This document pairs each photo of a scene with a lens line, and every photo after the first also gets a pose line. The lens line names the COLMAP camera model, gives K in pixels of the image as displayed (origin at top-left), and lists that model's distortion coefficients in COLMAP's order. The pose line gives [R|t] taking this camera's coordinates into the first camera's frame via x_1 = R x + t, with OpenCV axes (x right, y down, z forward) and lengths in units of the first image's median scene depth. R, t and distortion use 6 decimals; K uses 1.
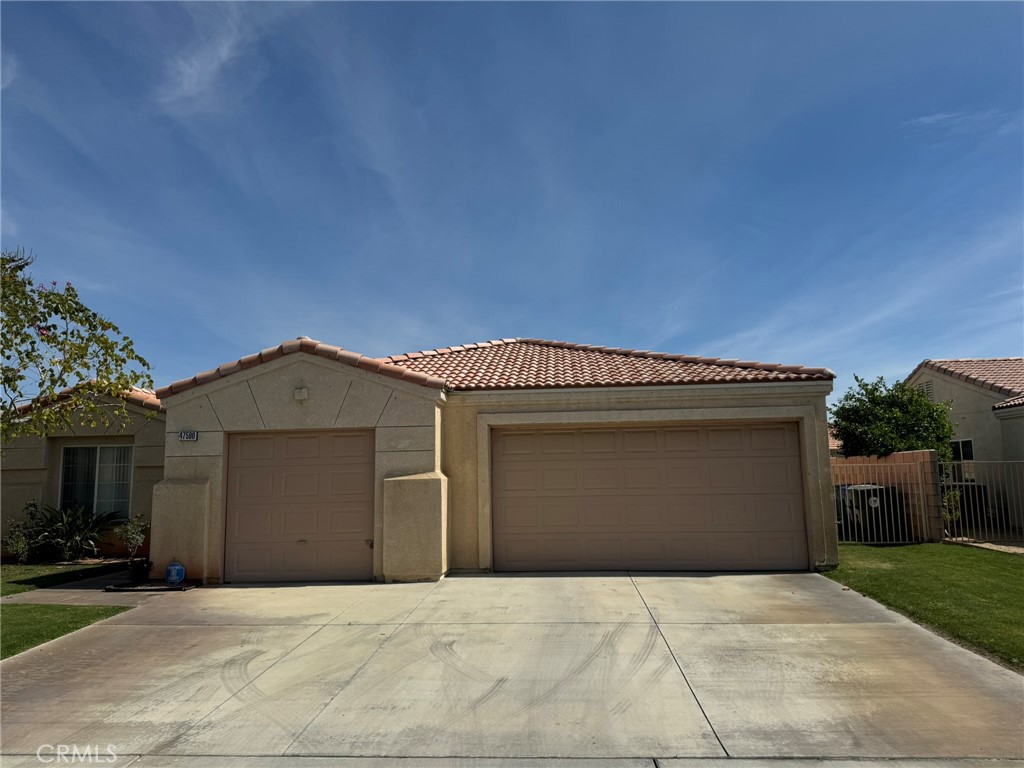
lens RADIAL K [[722.4, 0, 518.7], [0, 722.4, 383.7], [0, 0, 1]] dist [0.006953, -0.008407]
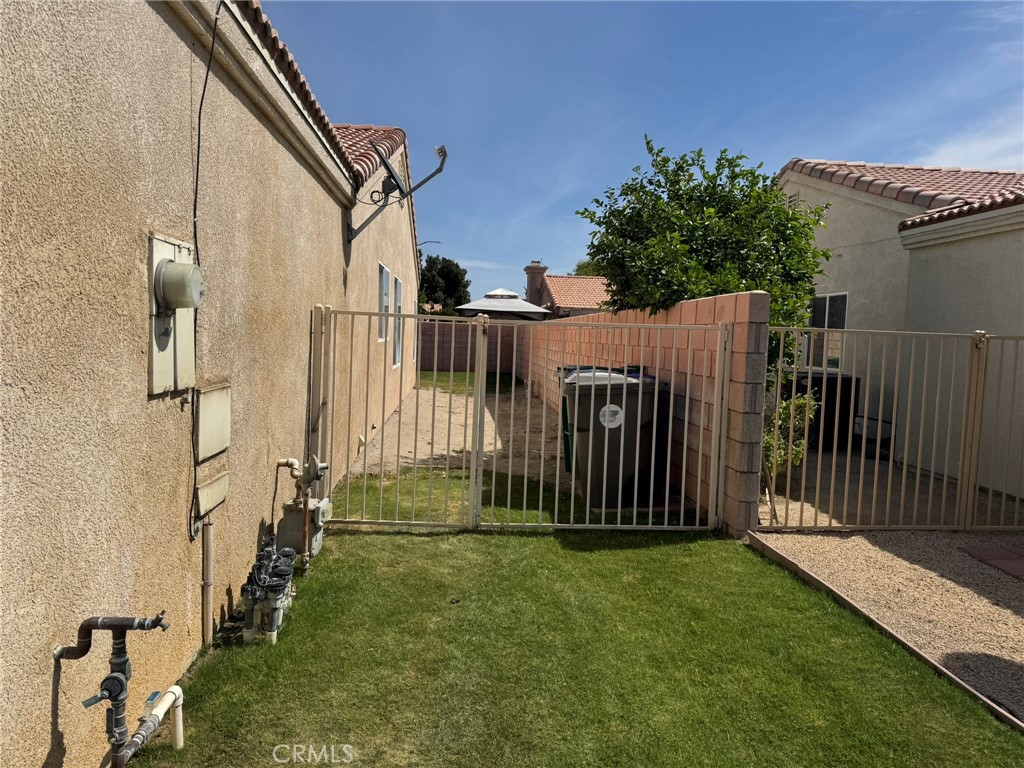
lens RADIAL K [[722.4, 0, 505.9], [0, 722.4, 380.2], [0, 0, 1]] dist [0.006953, -0.008407]
pose [[0.989664, 0.041171, 0.137370, 0.327076], [-0.067543, 0.978824, 0.193238, 0.060163], [-0.126506, -0.200519, 0.971488, 0.536683]]
